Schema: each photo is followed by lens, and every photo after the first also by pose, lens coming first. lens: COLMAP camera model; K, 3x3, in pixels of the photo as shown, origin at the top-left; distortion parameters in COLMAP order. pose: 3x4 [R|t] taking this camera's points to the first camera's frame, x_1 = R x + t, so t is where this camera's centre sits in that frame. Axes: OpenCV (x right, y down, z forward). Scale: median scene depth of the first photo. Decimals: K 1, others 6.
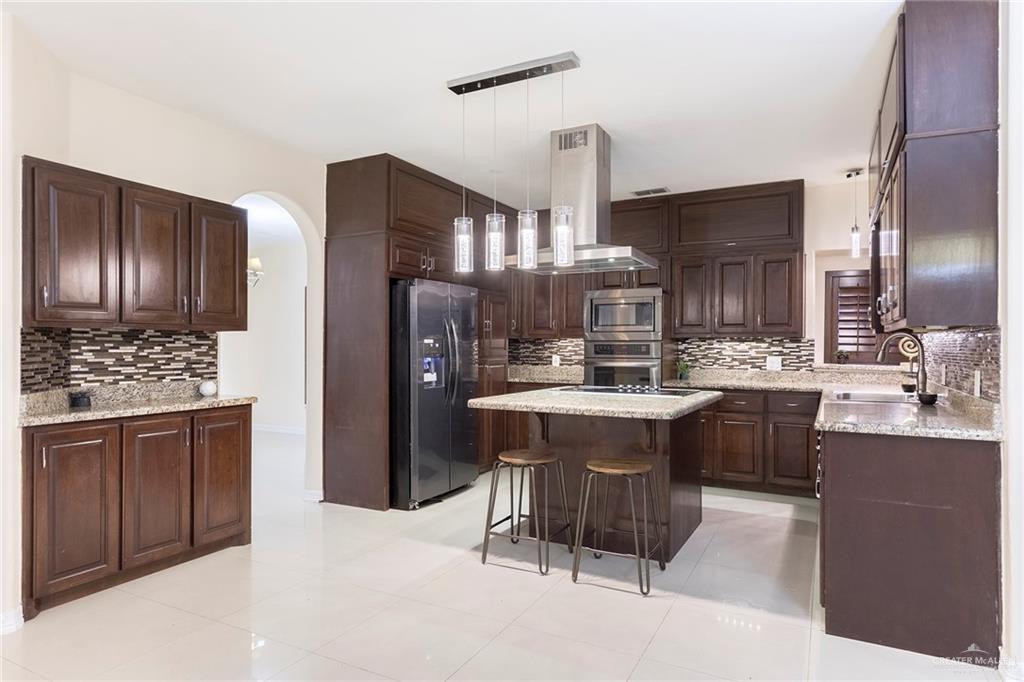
lens RADIAL K [[597.6, 0, 511.9], [0, 597.6, 341.7], [0, 0, 1]] dist [0.003124, -0.001703]
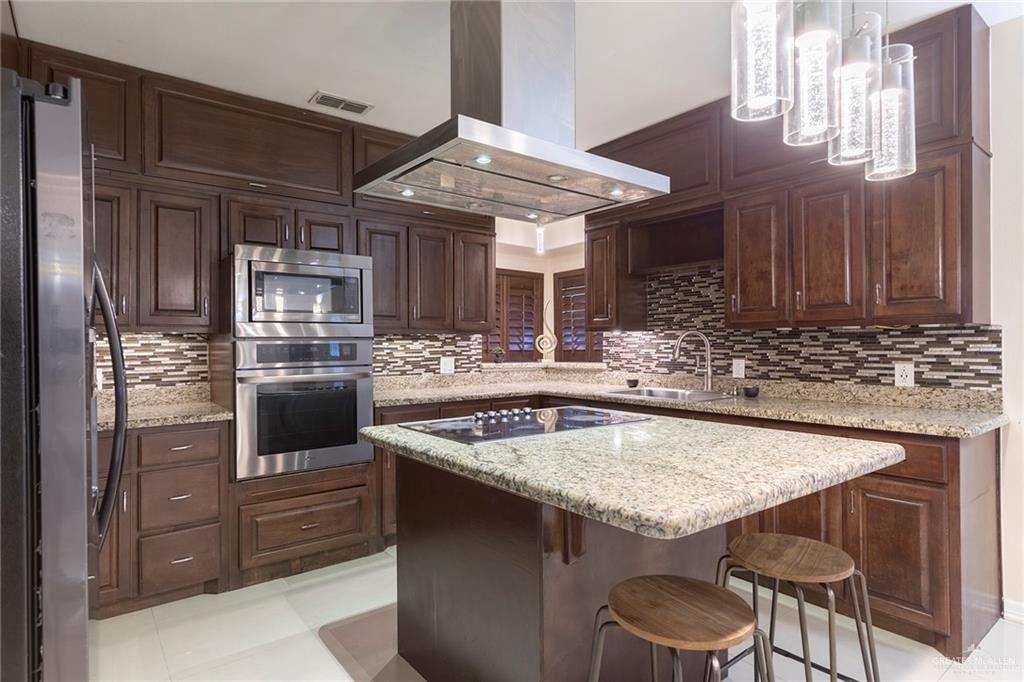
lens RADIAL K [[554.9, 0, 514.6], [0, 554.9, 342.5], [0, 0, 1]] dist [0.005575, 0.000393]
pose [[0.401310, -0.004613, 0.915931, -0.277929], [0.001110, 0.999989, 0.004550, 0.000857], [-0.915942, -0.000809, 0.401311, 0.691963]]
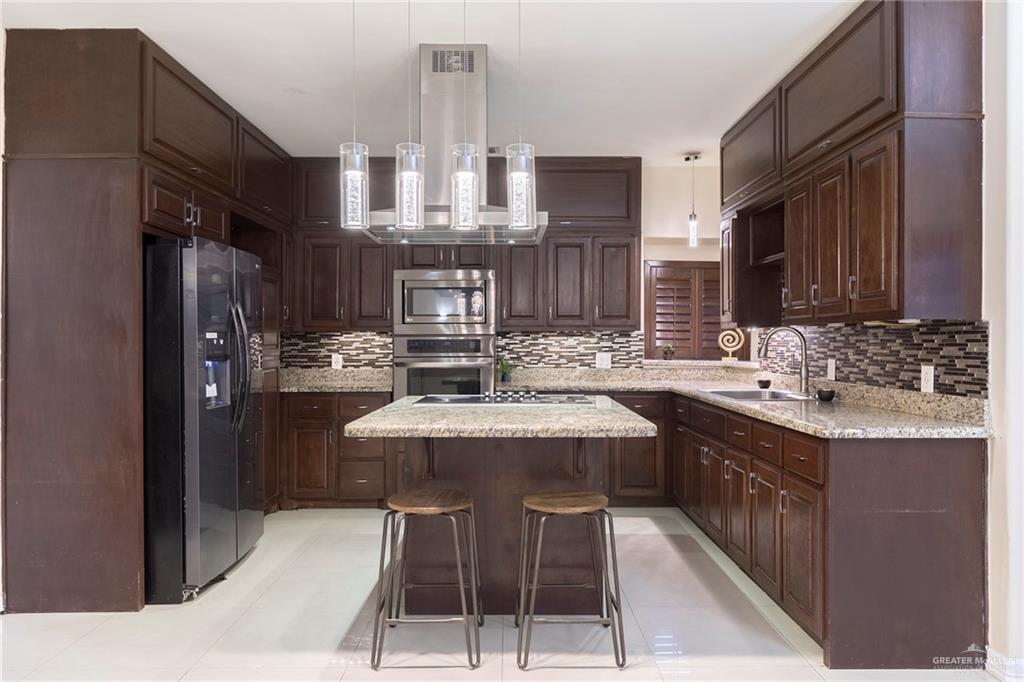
lens RADIAL K [[692.0, 0, 513.0], [0, 692.0, 342.5], [0, 0, 1]] dist [-0.001394, -0.000391]
pose [[0.880334, -0.004515, 0.474333, -0.196913], [0.000051, 0.999956, 0.009424, -0.000243], [-0.474354, -0.008272, 0.880295, 0.179044]]
